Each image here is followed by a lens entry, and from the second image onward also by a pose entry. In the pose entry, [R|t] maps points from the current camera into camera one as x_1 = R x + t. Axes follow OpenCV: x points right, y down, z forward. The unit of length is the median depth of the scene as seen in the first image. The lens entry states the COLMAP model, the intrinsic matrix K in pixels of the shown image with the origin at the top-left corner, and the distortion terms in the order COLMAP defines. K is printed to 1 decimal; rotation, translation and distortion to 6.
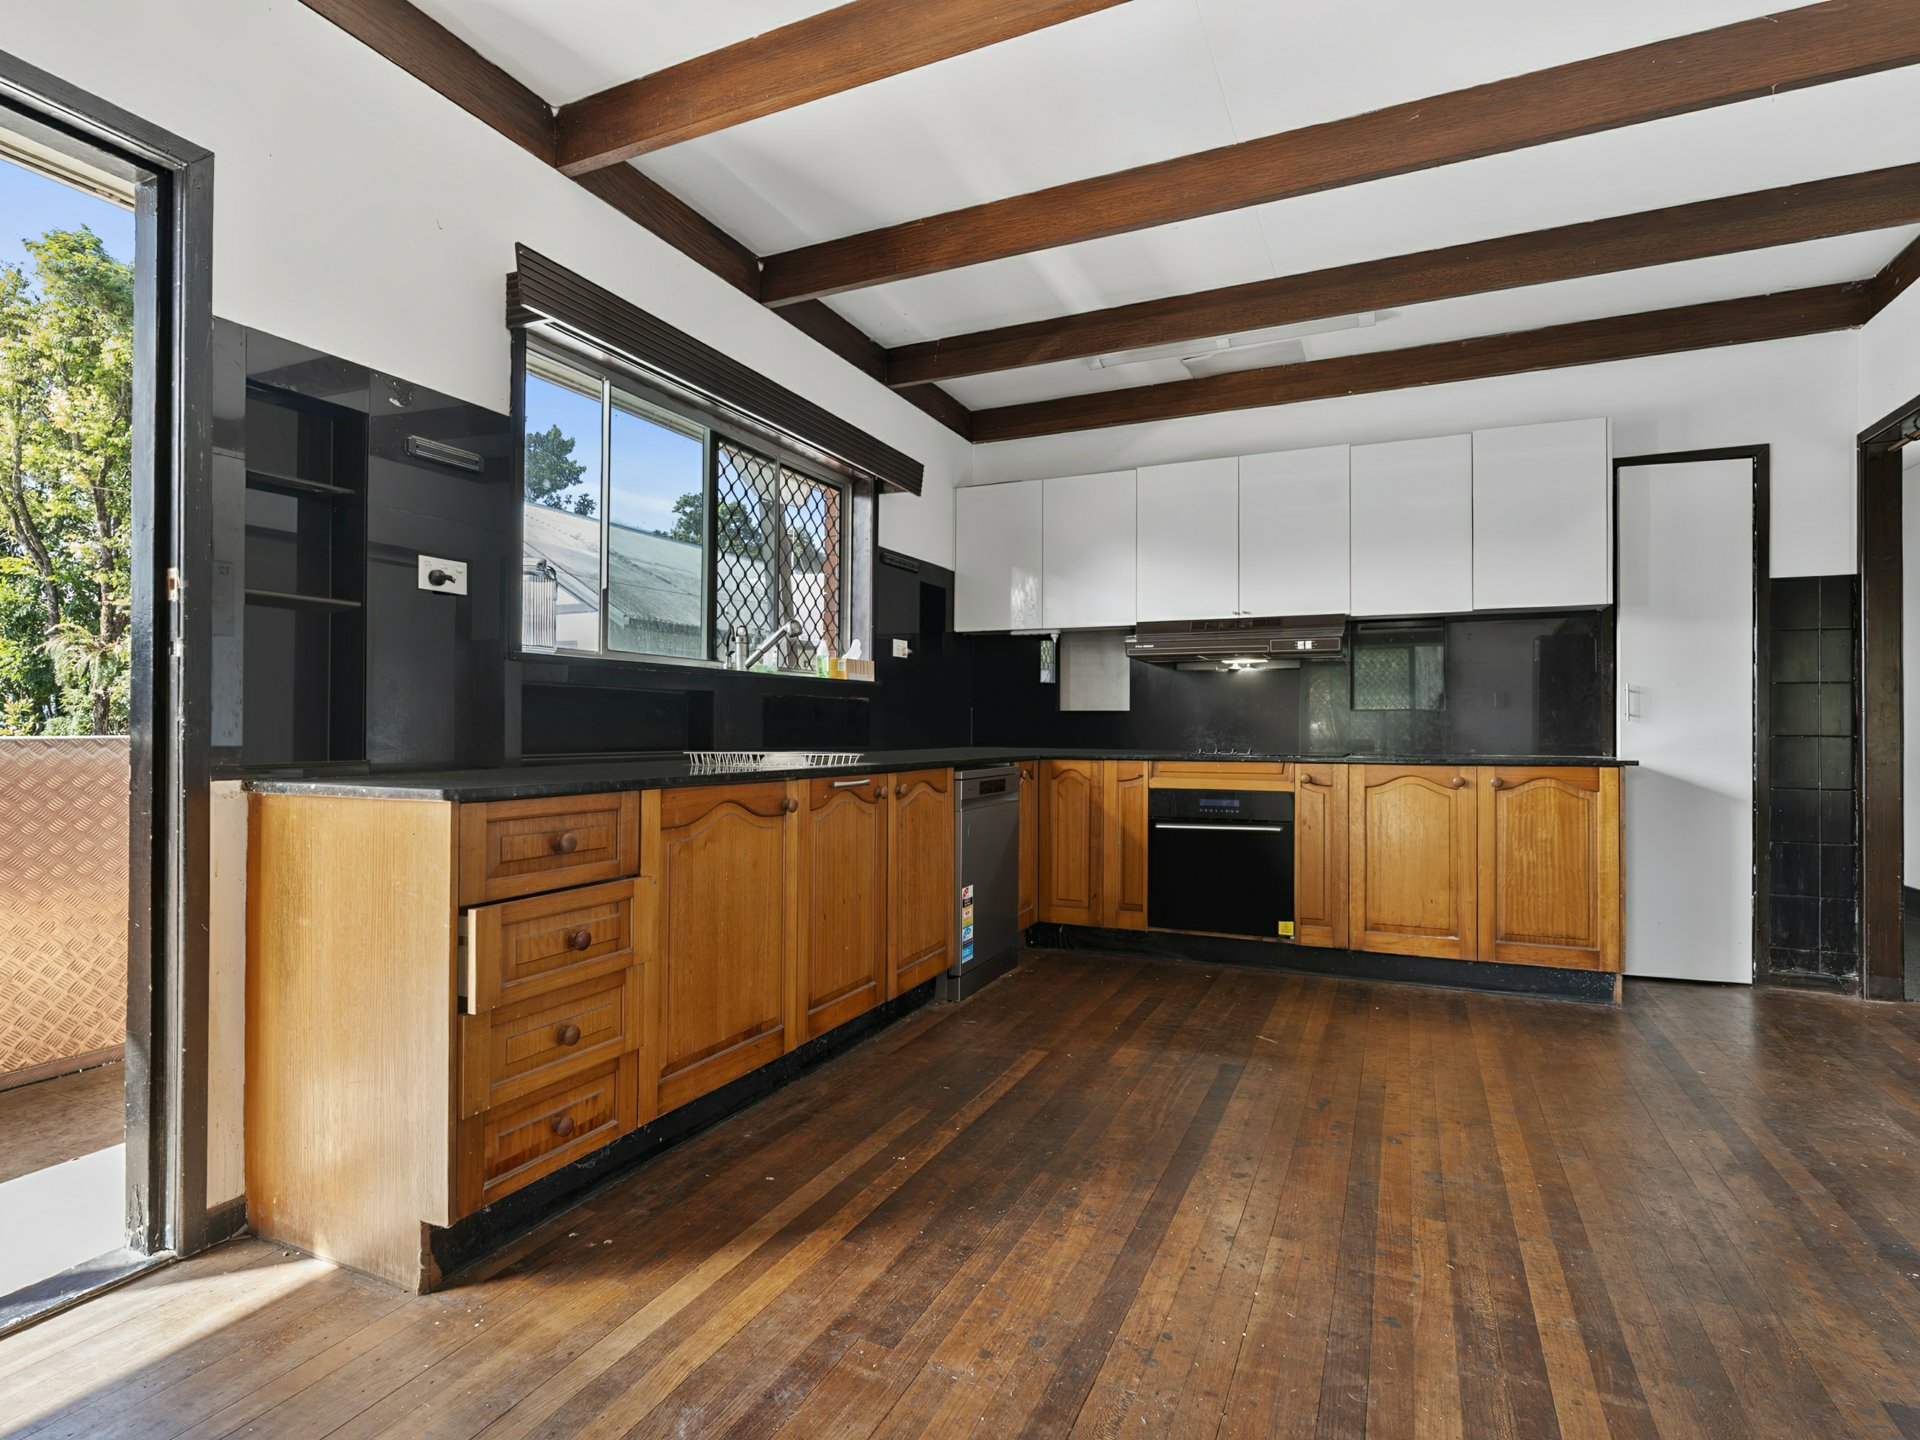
lens RADIAL K [[970.6, 0, 964.5], [0, 970.6, 720.9], [0, 0, 1]] dist [-0.002393, -0.000424]
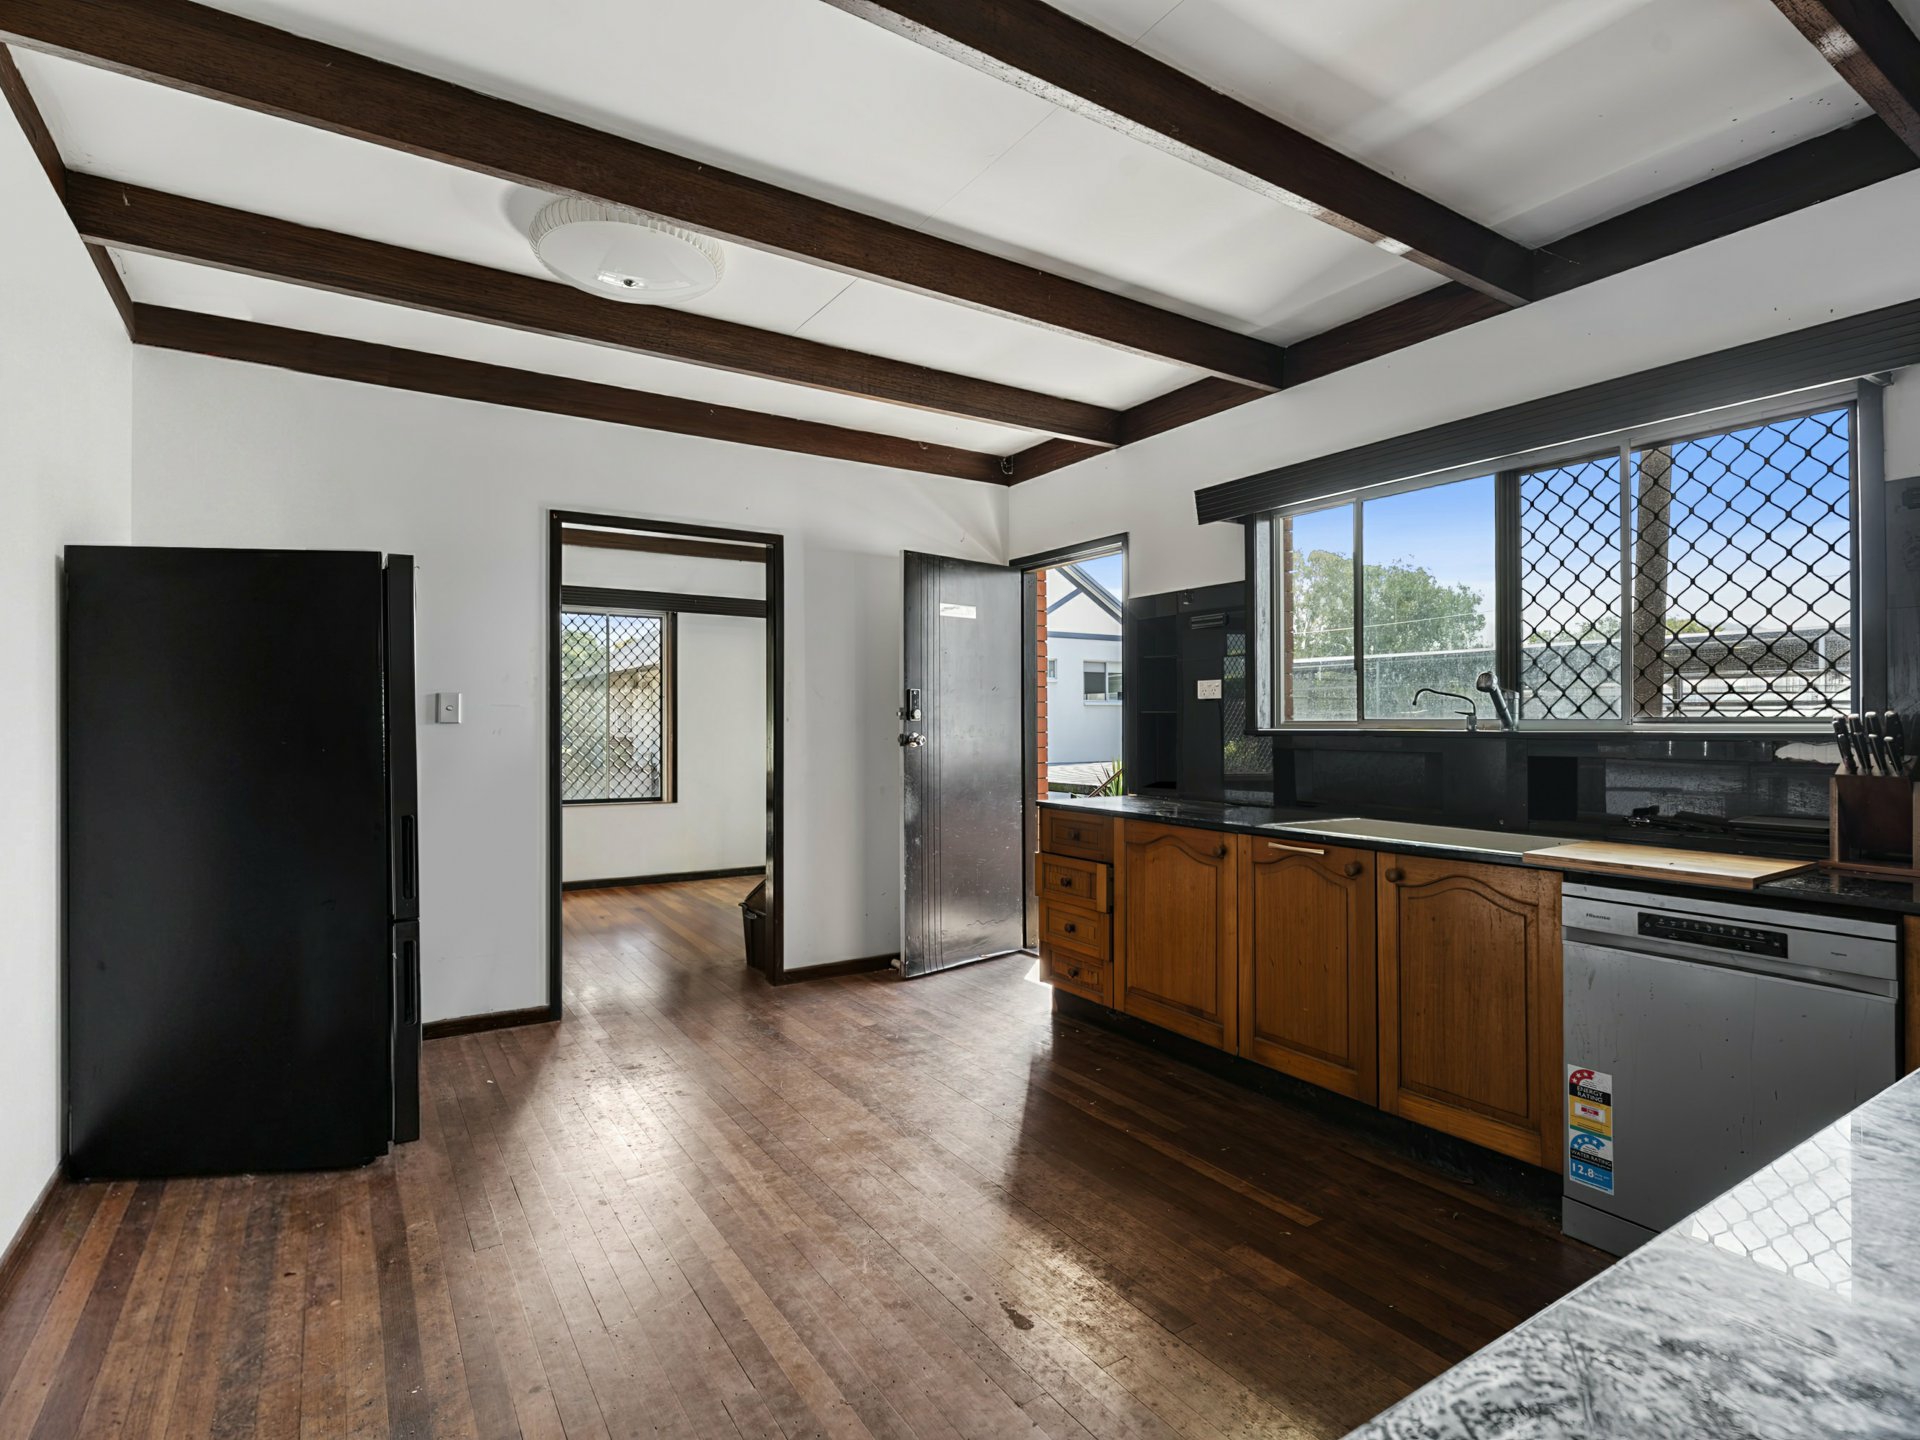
lens RADIAL K [[970.6, 0, 964.5], [0, 970.6, 720.9], [0, 0, 1]] dist [-0.002393, -0.000424]
pose [[-0.536869, -0.006666, -0.843639, 1.041350], [0.003646, 0.999941, -0.010221, -0.068693], [0.843657, -0.008564, -0.536814, 1.380152]]
